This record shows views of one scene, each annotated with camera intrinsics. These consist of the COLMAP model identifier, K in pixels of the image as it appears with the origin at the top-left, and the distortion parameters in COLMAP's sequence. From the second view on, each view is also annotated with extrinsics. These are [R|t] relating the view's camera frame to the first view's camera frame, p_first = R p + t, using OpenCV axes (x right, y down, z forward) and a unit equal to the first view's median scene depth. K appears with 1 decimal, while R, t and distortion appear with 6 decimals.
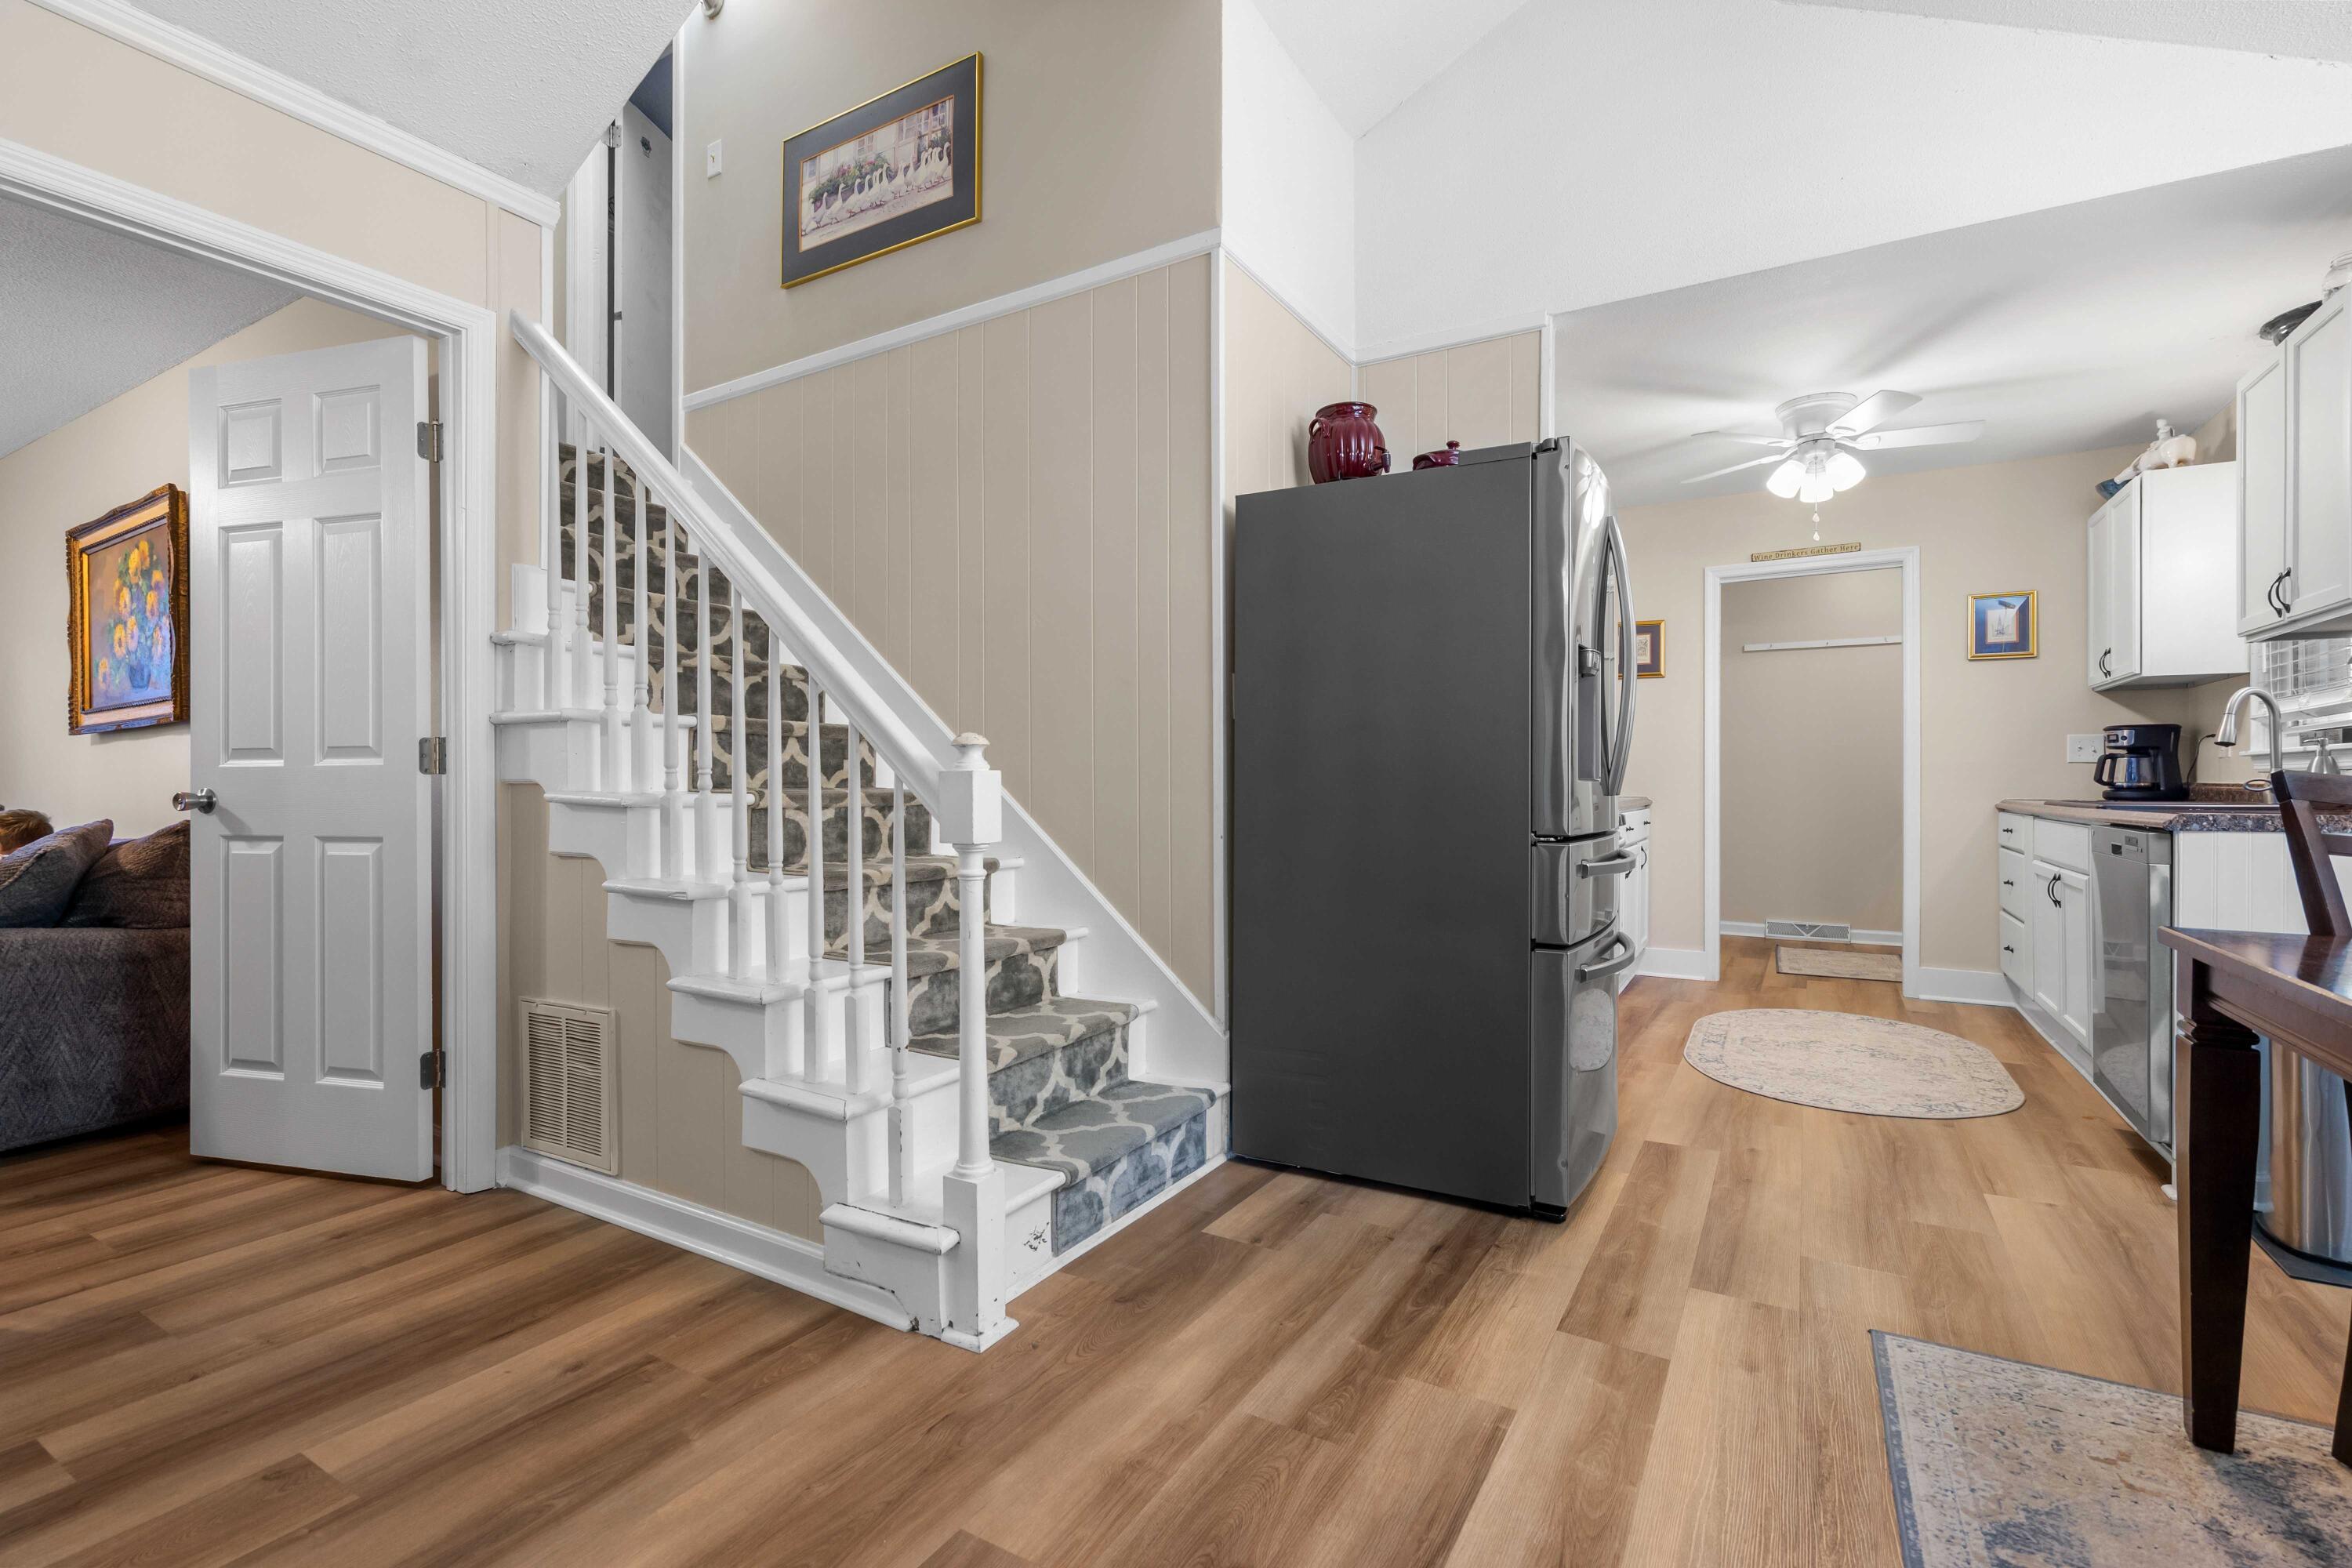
lens RADIAL K [[1069.4, 0, 1176.0], [0, 1069.4, 784.0], [0, 0, 1]] dist [-0.002509, 0.000263]
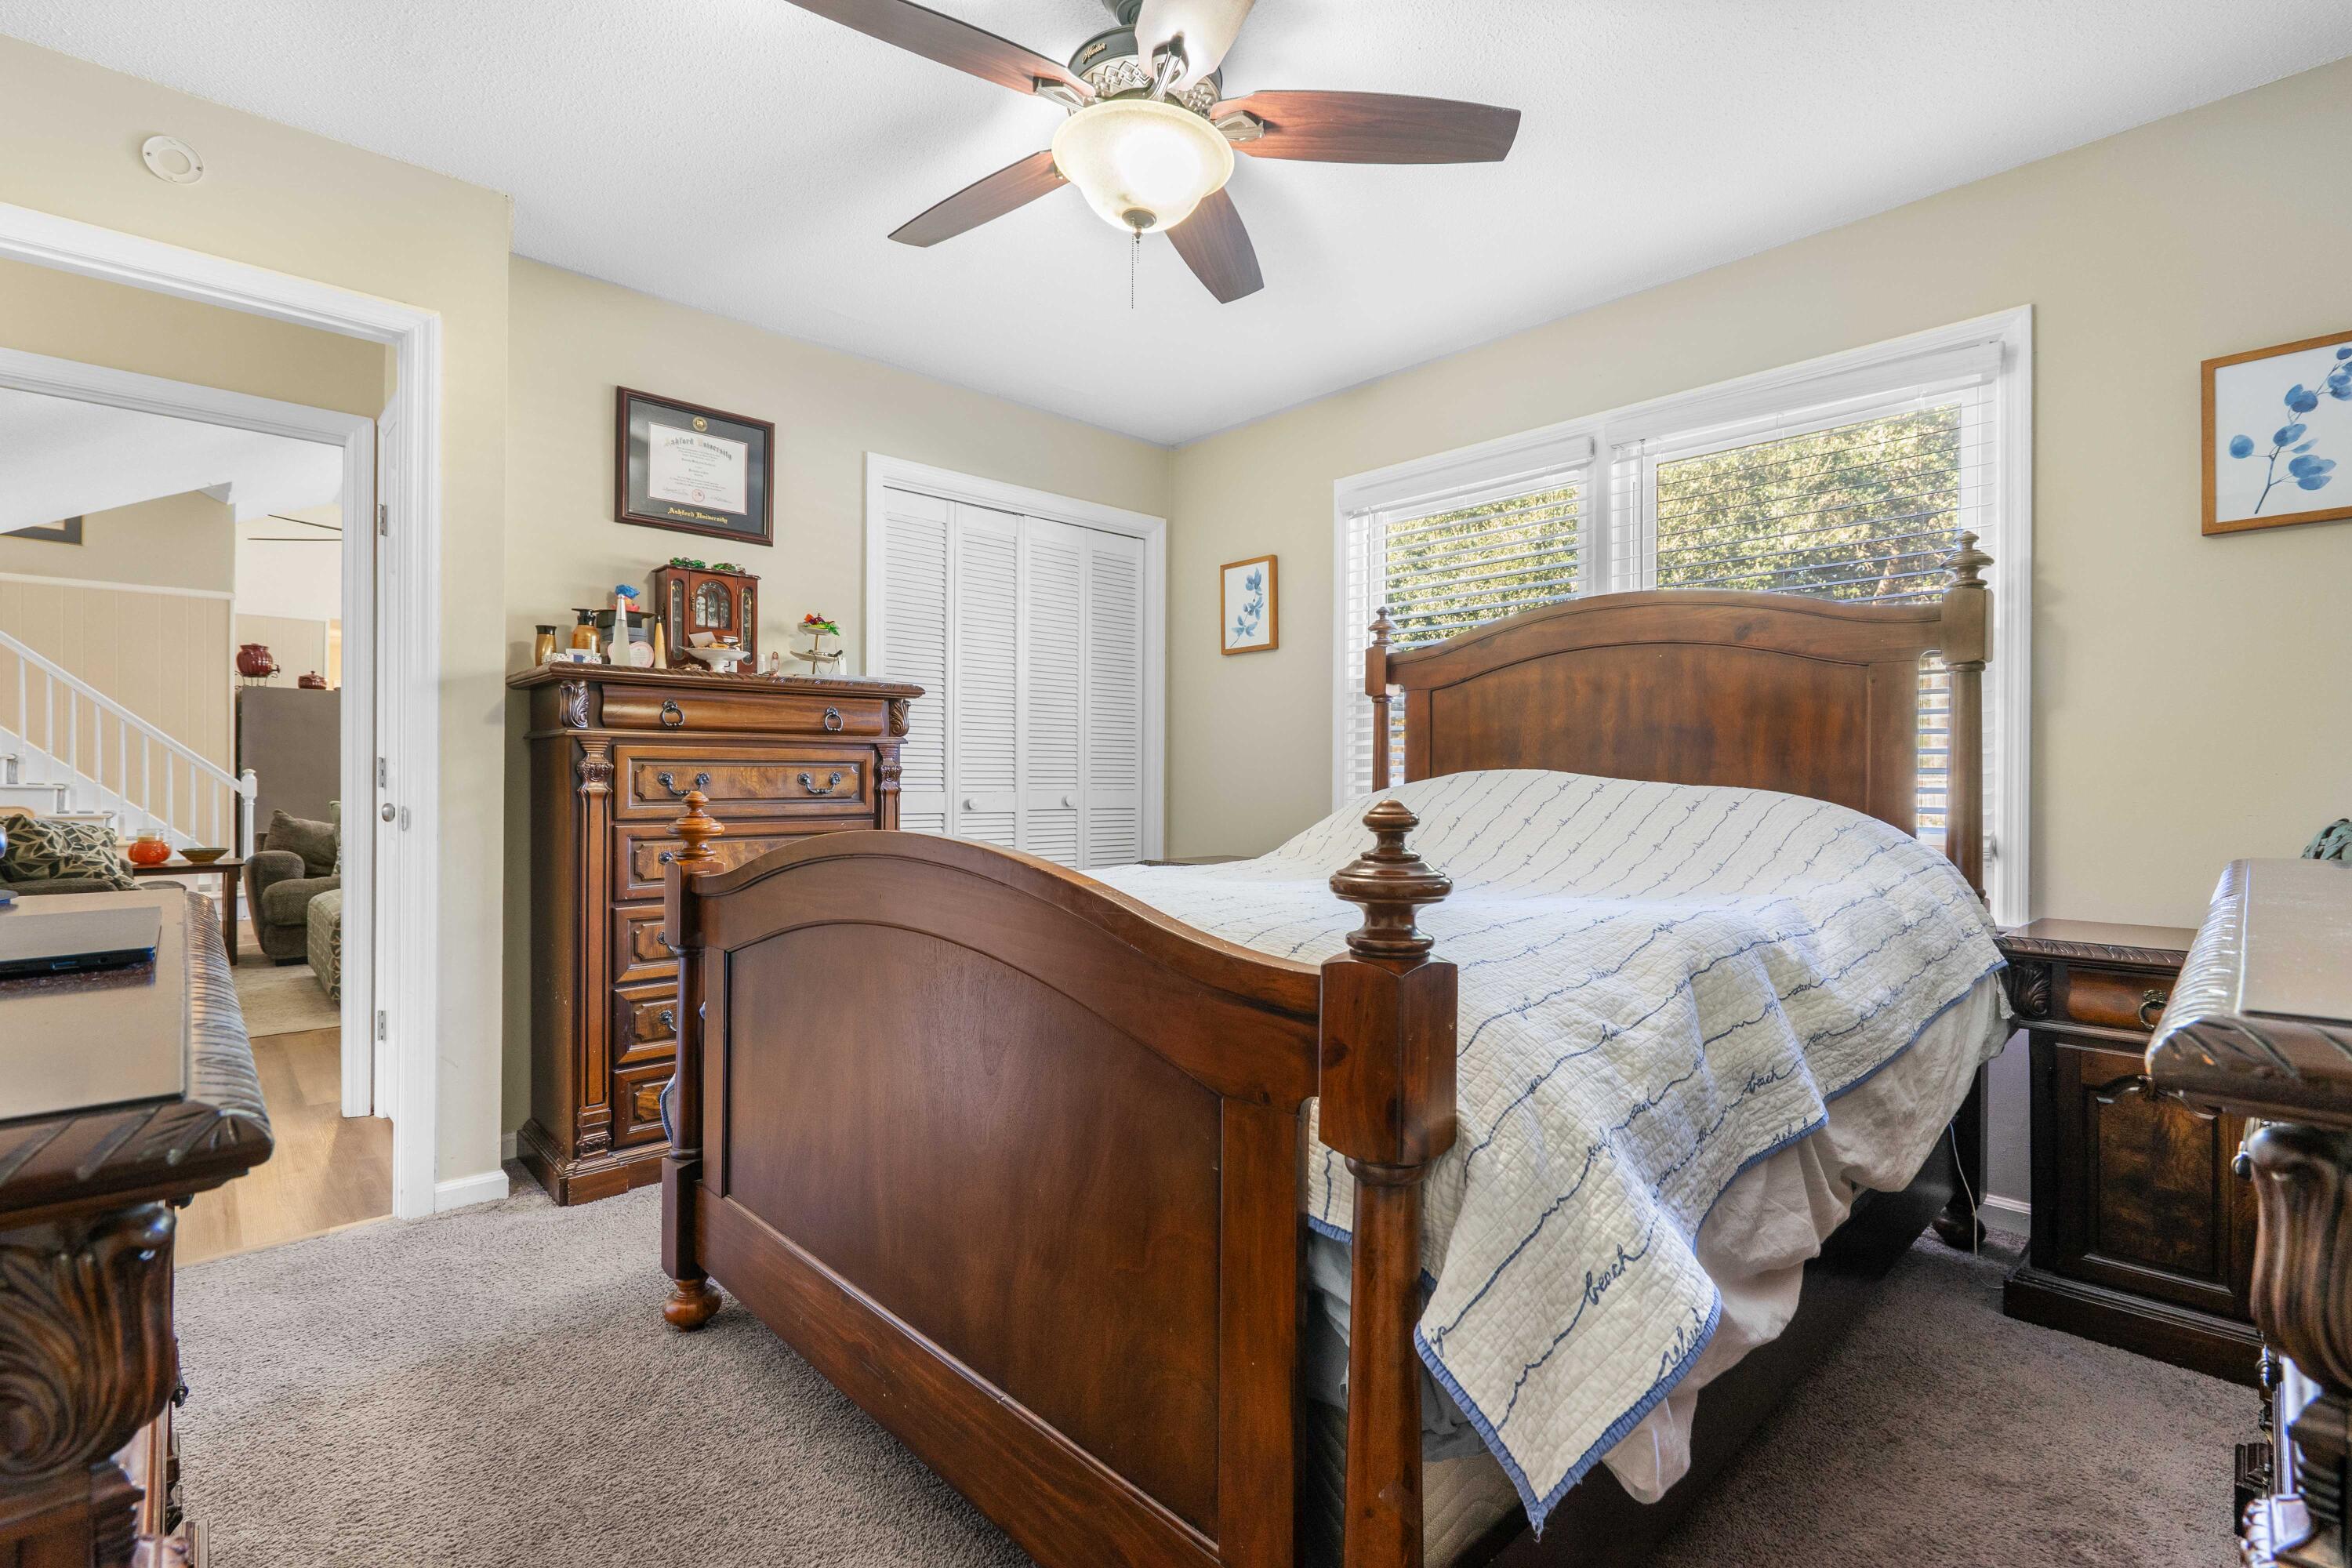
lens RADIAL K [[1069.4, 0, 1176.0], [0, 1069.4, 784.0], [0, 0, 1]] dist [-0.002509, 0.000263]
pose [[0.283609, 0.005349, 0.958925, -1.369820], [-0.009235, 0.999953, -0.002846, -0.006842], [-0.958895, -0.008049, 0.283645, -1.563553]]
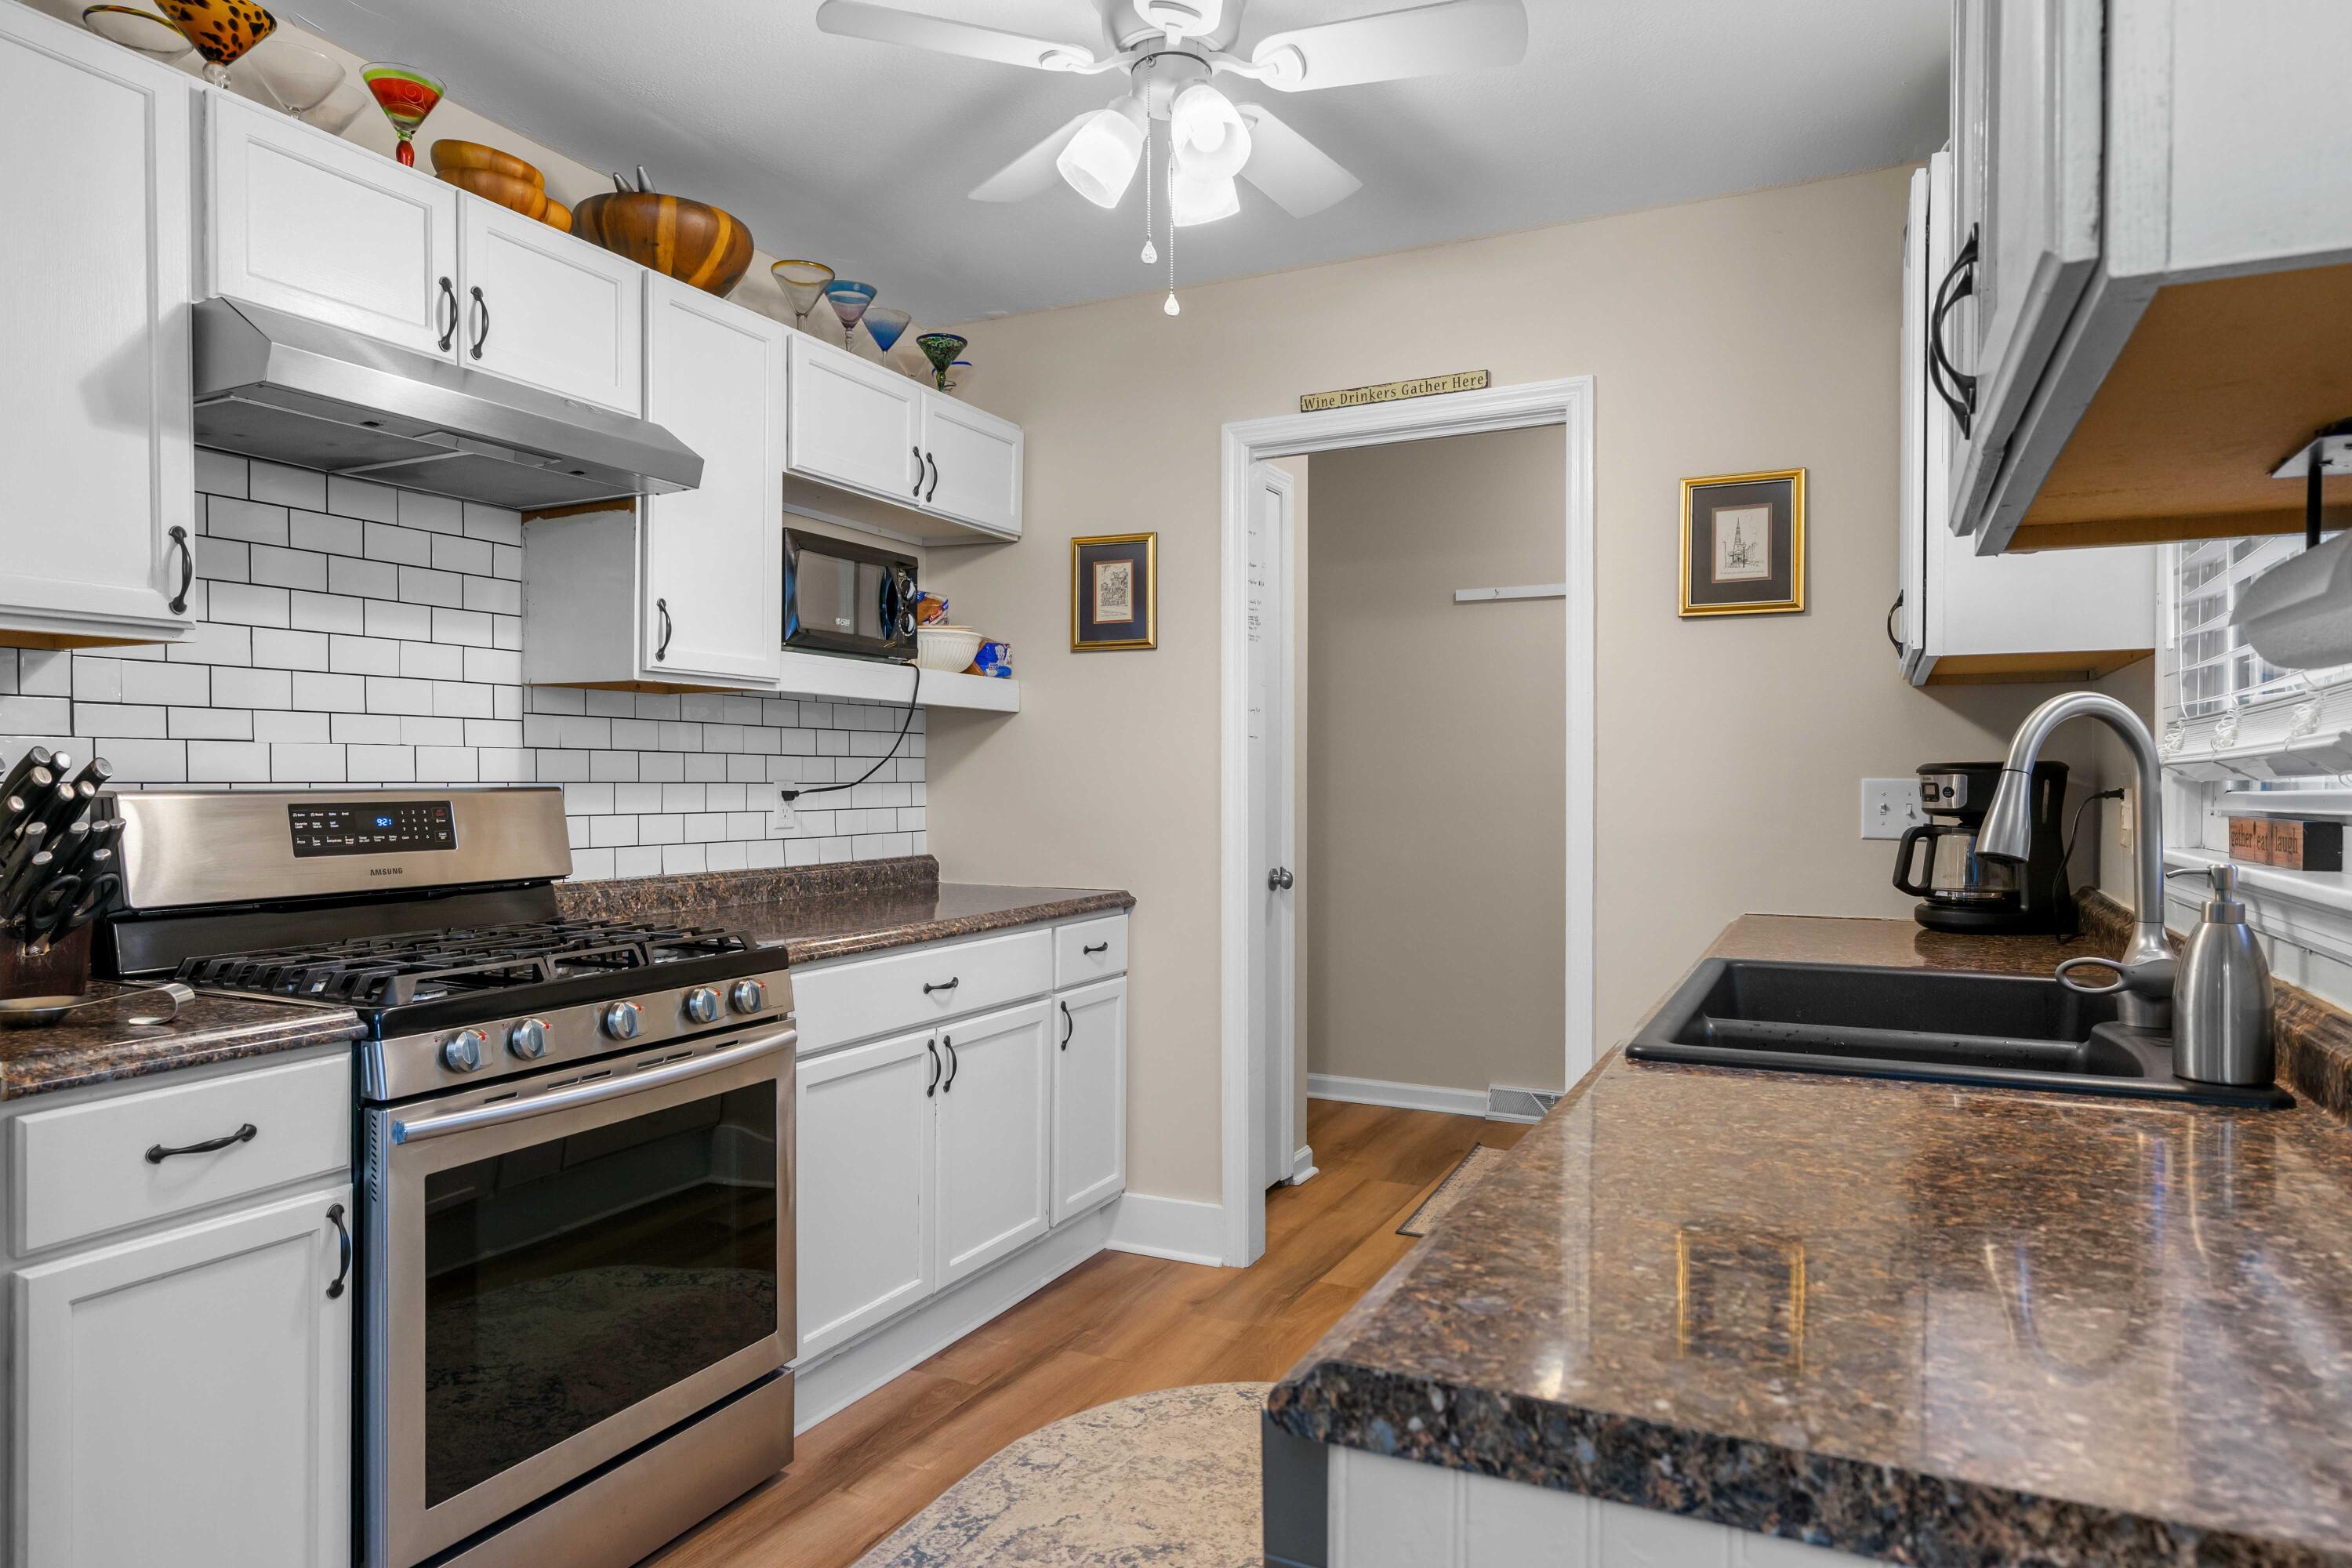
lens RADIAL K [[1414.1, 0, 1176.0], [0, 1414.1, 784.0], [0, 0, 1]] dist [-0.001337, -0.000236]
pose [[0.997181, -0.000147, 0.075040, 0.537624], [-0.000115, 0.999994, 0.003483, -0.050514], [-0.075040, -0.003482, 0.997174, 0.446827]]
